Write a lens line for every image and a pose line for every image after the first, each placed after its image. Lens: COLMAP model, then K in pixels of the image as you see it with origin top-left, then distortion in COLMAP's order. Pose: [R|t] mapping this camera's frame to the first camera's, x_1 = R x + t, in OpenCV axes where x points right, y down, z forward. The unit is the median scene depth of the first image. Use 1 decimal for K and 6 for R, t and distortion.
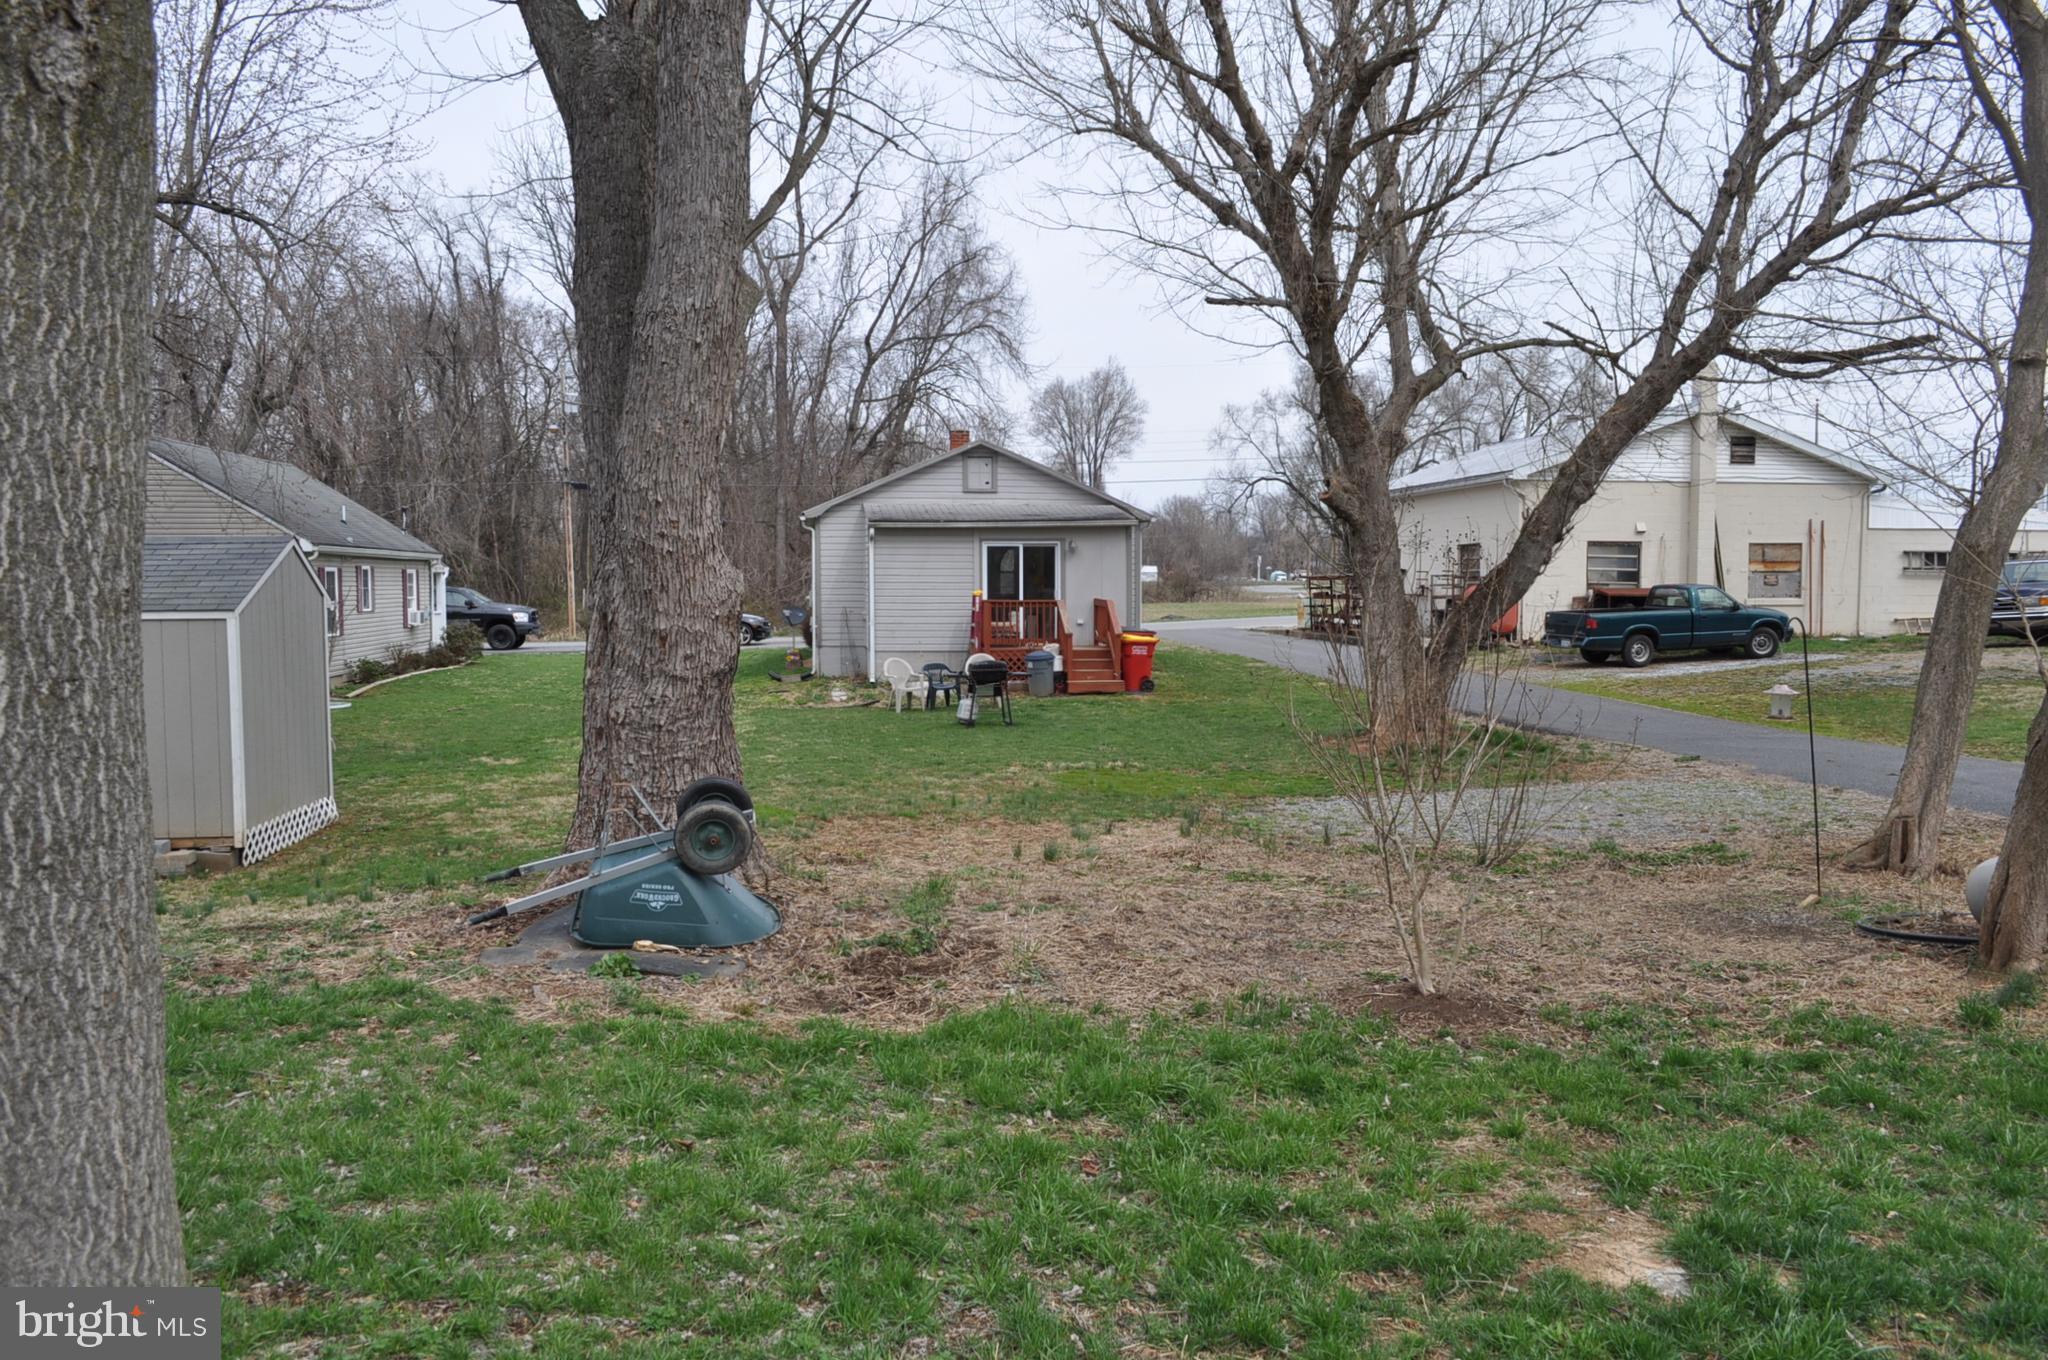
lens RADIAL K [[1592.8, 0, 1023.6], [0, 1592.8, 674.6], [0, 0, 1]] dist [-0.015348, 0.005755]
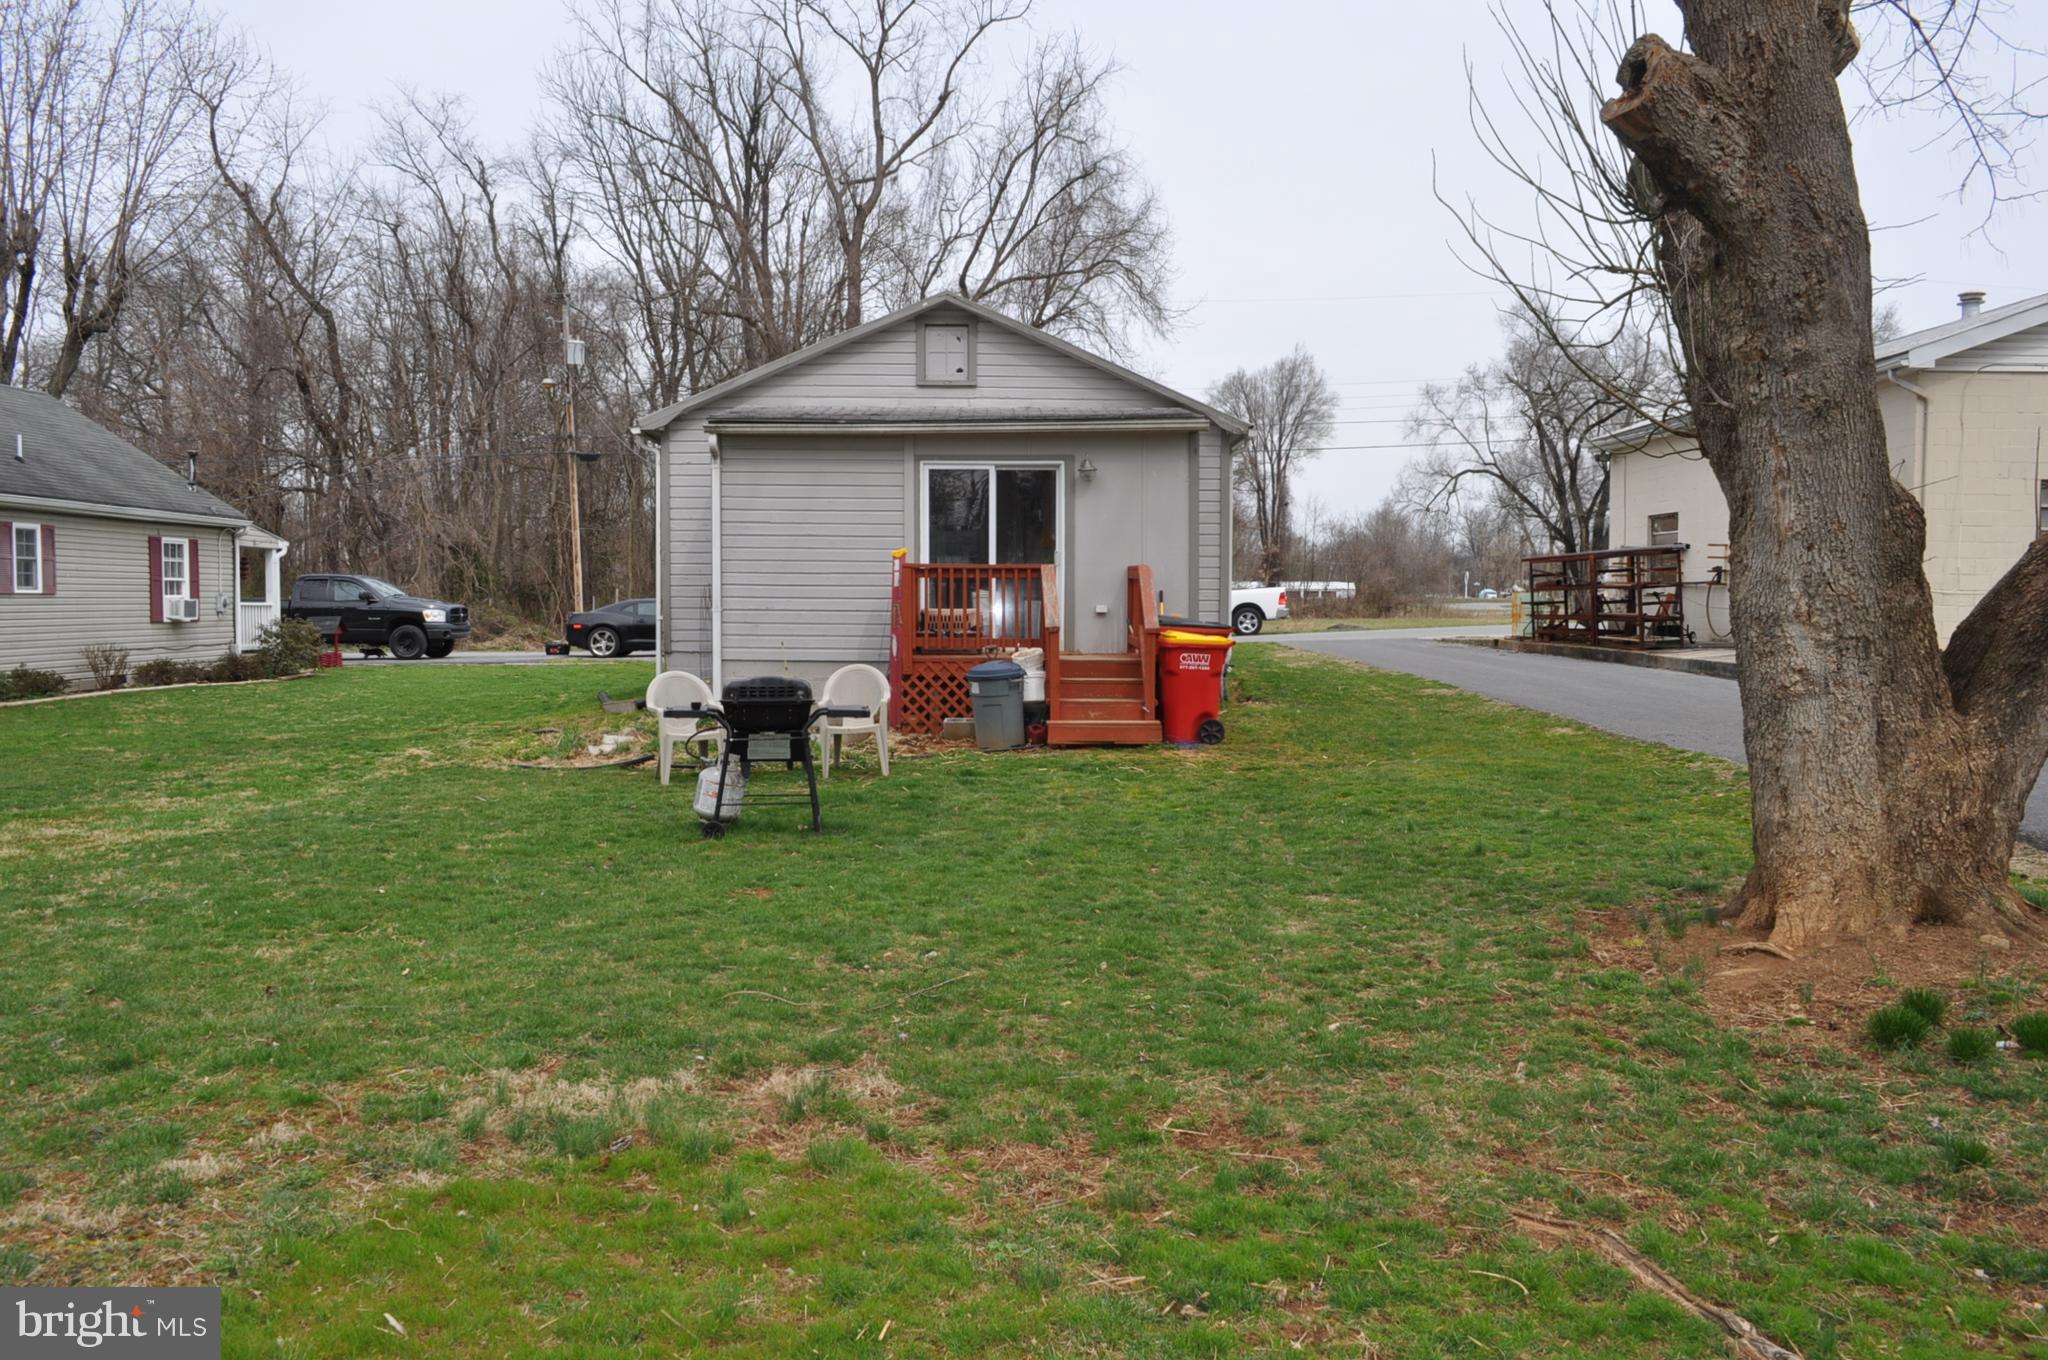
lens RADIAL K [[1592.8, 0, 1023.6], [0, 1592.8, 674.6], [0, 0, 1]] dist [-0.015348, 0.005755]
pose [[0.992124, 0.009957, -0.124863, 0.053175], [-0.011551, 0.999861, -0.012050, -0.002865], [0.124726, 0.013397, 0.992101, 0.316789]]
